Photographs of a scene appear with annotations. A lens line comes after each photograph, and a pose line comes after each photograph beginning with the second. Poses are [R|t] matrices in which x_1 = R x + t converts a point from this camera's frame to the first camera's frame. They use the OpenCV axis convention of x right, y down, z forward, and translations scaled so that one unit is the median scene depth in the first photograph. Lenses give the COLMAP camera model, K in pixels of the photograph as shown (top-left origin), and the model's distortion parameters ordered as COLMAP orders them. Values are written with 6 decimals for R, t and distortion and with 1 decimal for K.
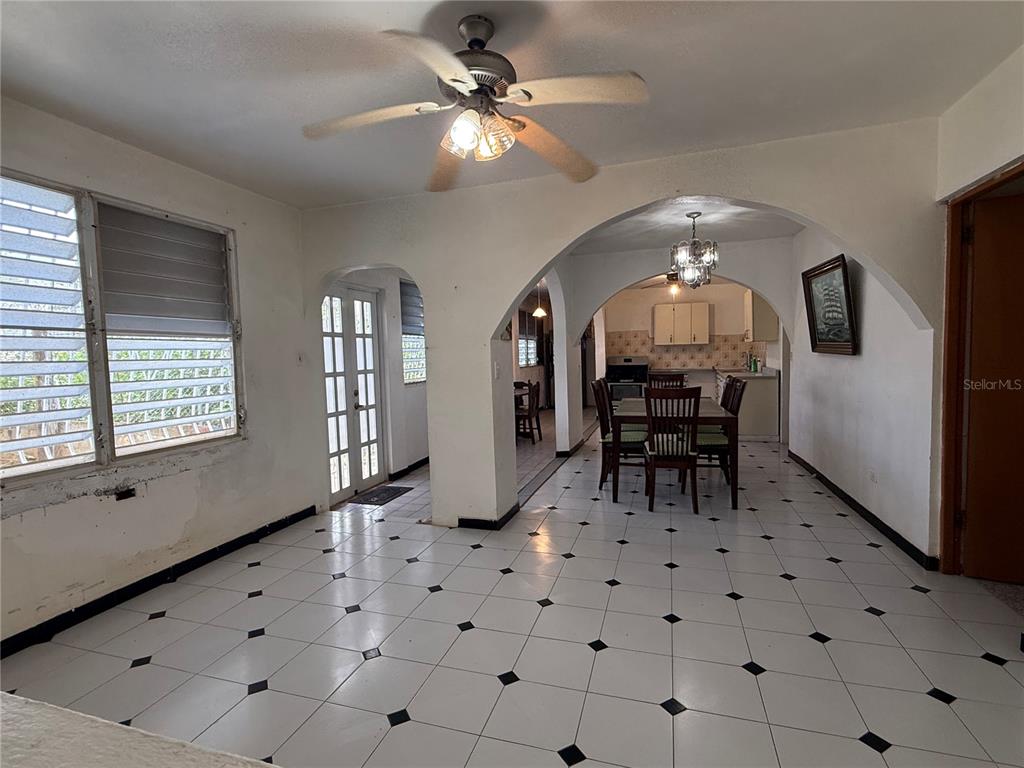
lens RADIAL K [[499.9, 0, 512.0], [0, 499.9, 384.0], [0, 0, 1]] dist [-0.000251, -0.000046]
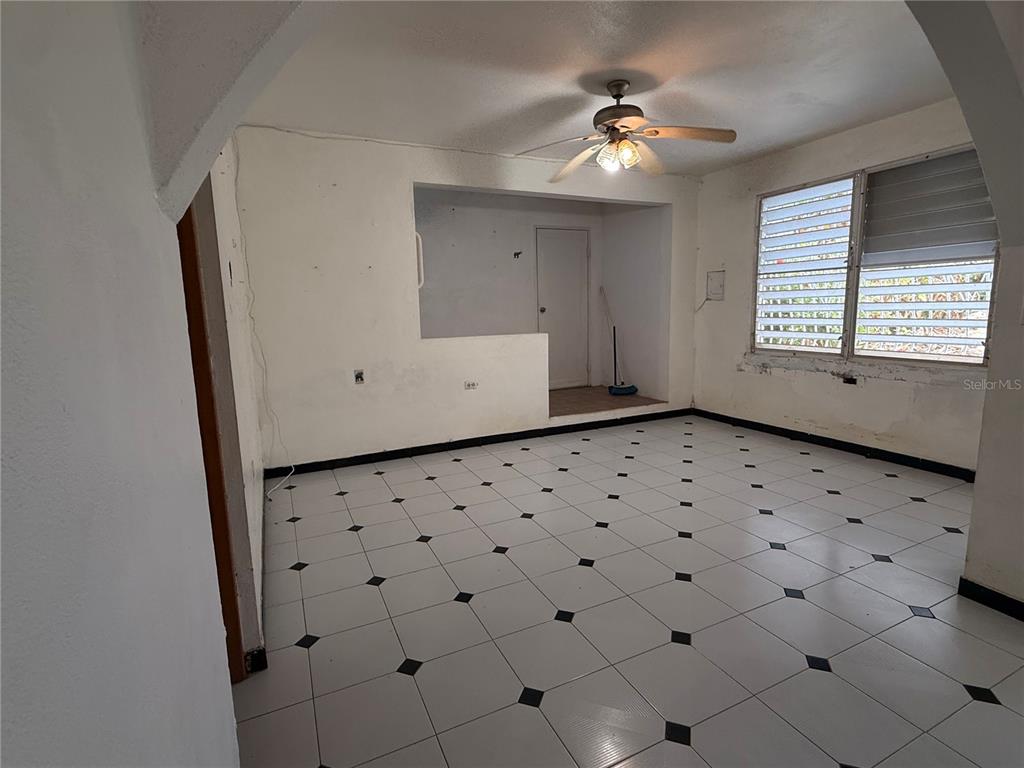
lens RADIAL K [[499.9, 0, 512.0], [0, 499.9, 384.0], [0, 0, 1]] dist [-0.000251, -0.000046]
pose [[-0.733252, 0.146120, -0.664071, 0.931329], [0.003953, 0.977536, 0.210729, -0.082291], [0.679945, 0.151893, -0.717358, 1.396403]]
